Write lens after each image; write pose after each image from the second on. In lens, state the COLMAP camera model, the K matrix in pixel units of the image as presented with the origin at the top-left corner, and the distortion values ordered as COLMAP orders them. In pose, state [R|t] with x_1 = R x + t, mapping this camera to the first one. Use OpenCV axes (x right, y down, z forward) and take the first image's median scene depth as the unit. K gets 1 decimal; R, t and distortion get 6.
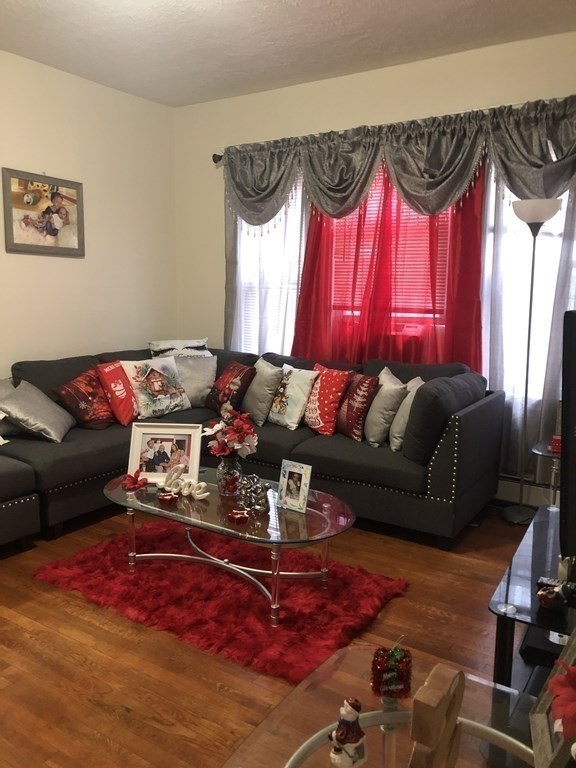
lens RADIAL K [[633.7, 0, 275.3], [0, 633.7, 381.4], [0, 0, 1]] dist [0.033147, -0.045156]
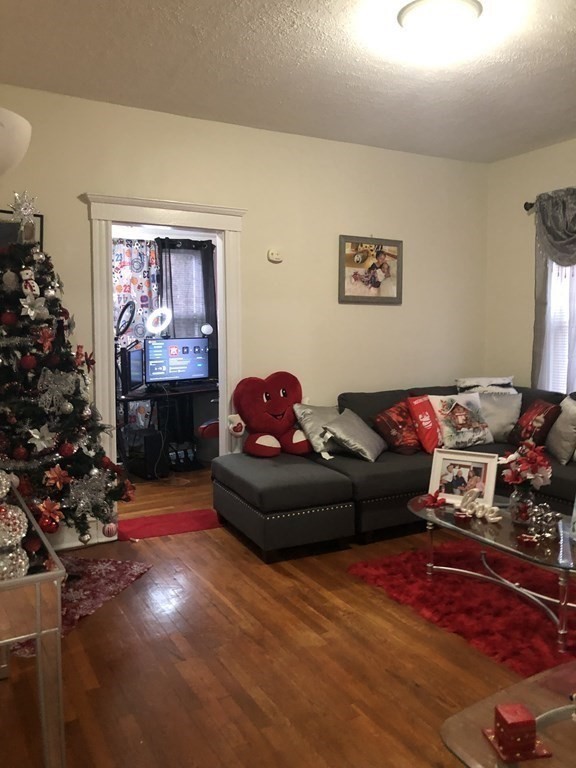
lens RADIAL K [[633.7, 0, 275.3], [0, 633.7, 381.4], [0, 0, 1]] dist [0.033147, -0.045156]
pose [[0.881983, 0.022906, -0.470724, 0.054986], [-0.051516, 0.997519, -0.047984, 0.013768], [0.468457, 0.066571, 0.880975, -0.140857]]
